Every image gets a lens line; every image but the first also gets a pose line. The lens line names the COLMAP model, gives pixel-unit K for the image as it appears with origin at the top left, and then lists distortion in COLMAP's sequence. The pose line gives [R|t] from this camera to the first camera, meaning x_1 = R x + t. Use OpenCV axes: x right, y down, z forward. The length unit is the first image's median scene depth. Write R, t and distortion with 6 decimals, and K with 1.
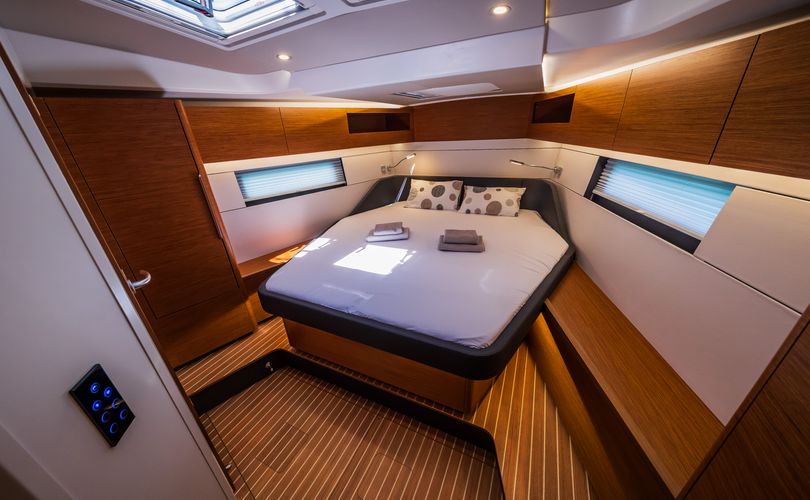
lens RADIAL K [[276.9, 0, 400.8], [0, 276.9, 256.9], [0, 0, 1]] dist [0.006567, -0.000005]
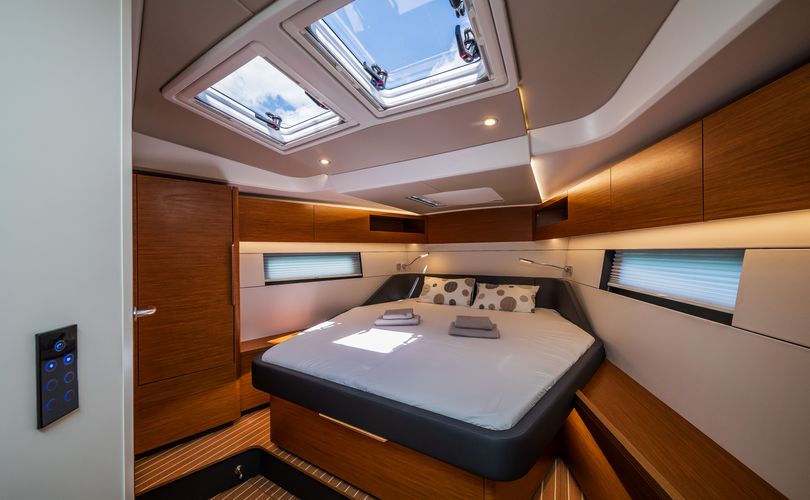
lens RADIAL K [[278.8, 0, 398.3], [0, 278.8, 251.4], [0, 0, 1]] dist [0.000325, -0.000066]
pose [[0.996426, 0.038031, -0.075425, 0.019341], [-0.066267, 0.905666, -0.418781, 0.102204], [0.052383, 0.422282, 0.904950, 0.016250]]
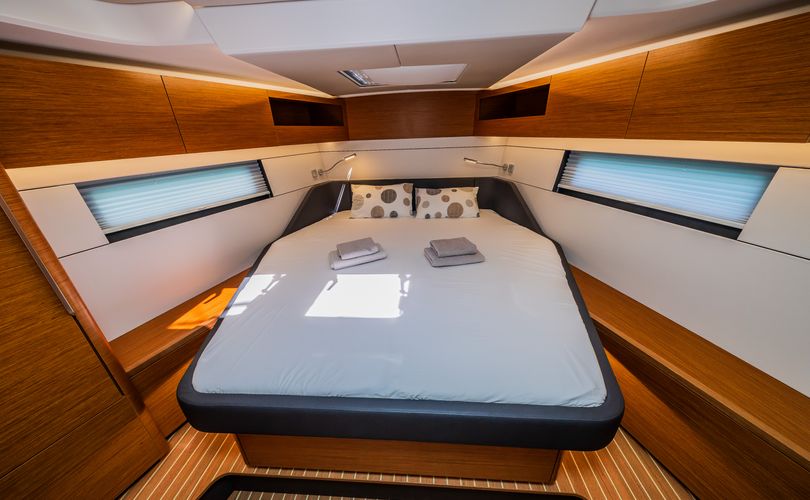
lens RADIAL K [[274.7, 0, 403.0], [0, 274.7, 254.0], [0, 0, 1]] dist [0.014978, -0.005058]
pose [[0.926763, -0.137943, 0.349404, -0.180313], [0.148185, 0.988956, -0.002613, -0.060400], [-0.345185, 0.054198, 0.936969, 0.227692]]
